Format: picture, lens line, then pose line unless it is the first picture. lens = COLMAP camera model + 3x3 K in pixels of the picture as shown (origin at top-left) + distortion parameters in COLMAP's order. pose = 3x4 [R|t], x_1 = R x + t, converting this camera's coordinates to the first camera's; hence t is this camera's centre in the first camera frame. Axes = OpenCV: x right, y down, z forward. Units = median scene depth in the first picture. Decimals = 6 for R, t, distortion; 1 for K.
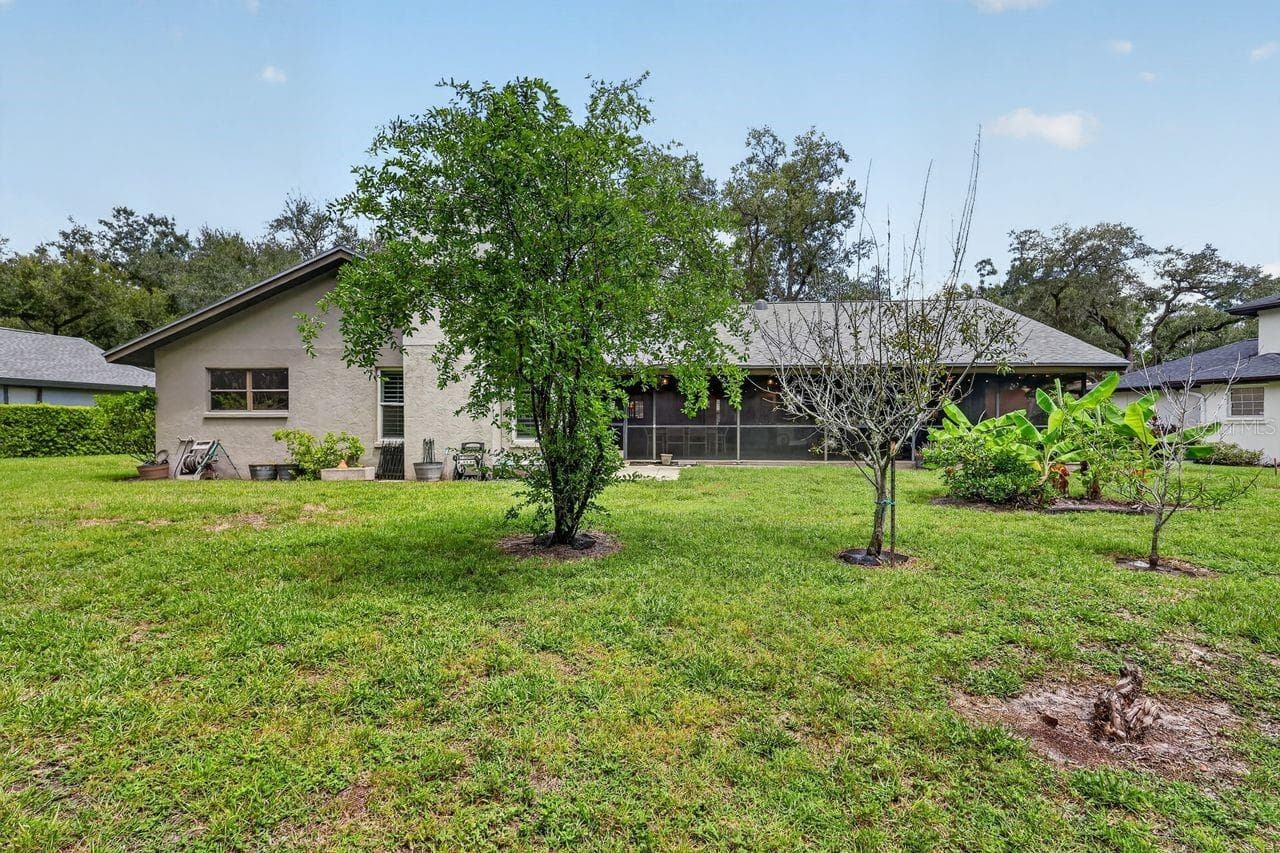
lens RADIAL K [[596.7, 0, 632.4], [0, 596.7, 432.5], [0, 0, 1]] dist [0.000411, 0.002672]
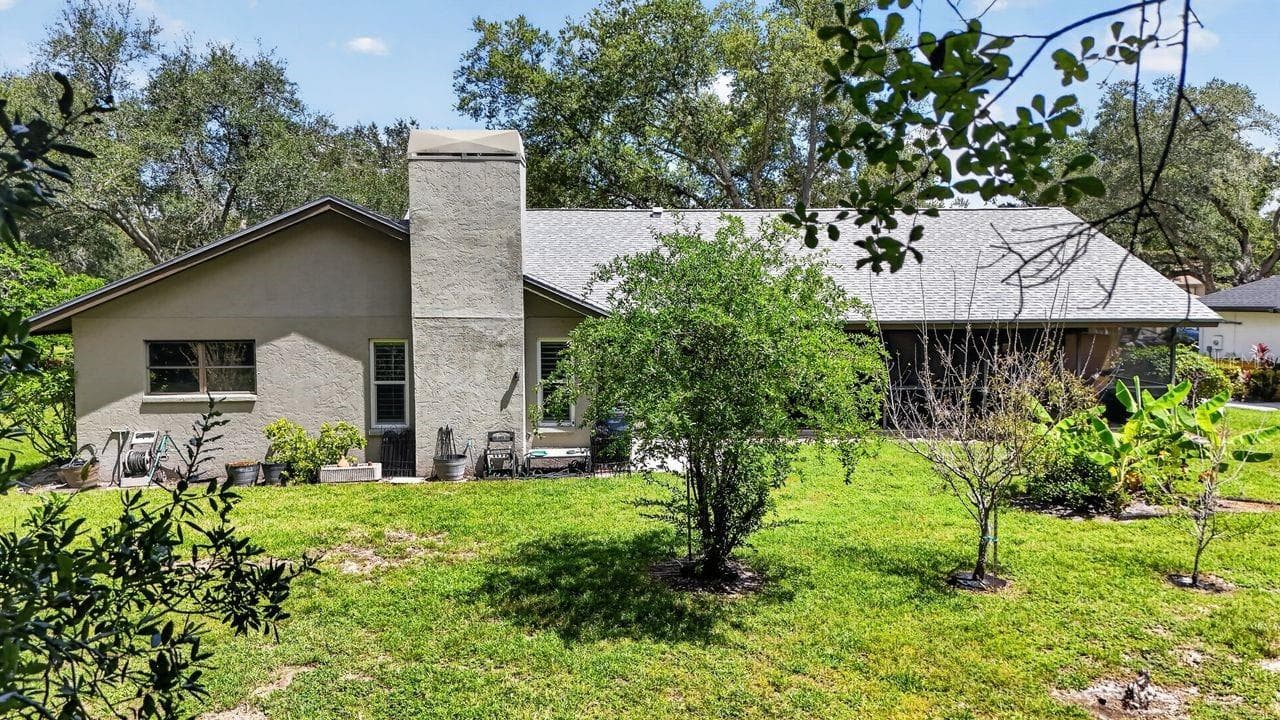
lens RADIAL K [[938.3, 0, 643.0], [0, 938.3, 357.3], [0, 0, 1]] dist [0.047699, -0.012457]
pose [[0.993132, -0.013114, 0.116261, -0.330051], [0.007432, 0.998763, 0.049174, -0.232821], [-0.116762, -0.047973, 0.992001, -0.541775]]
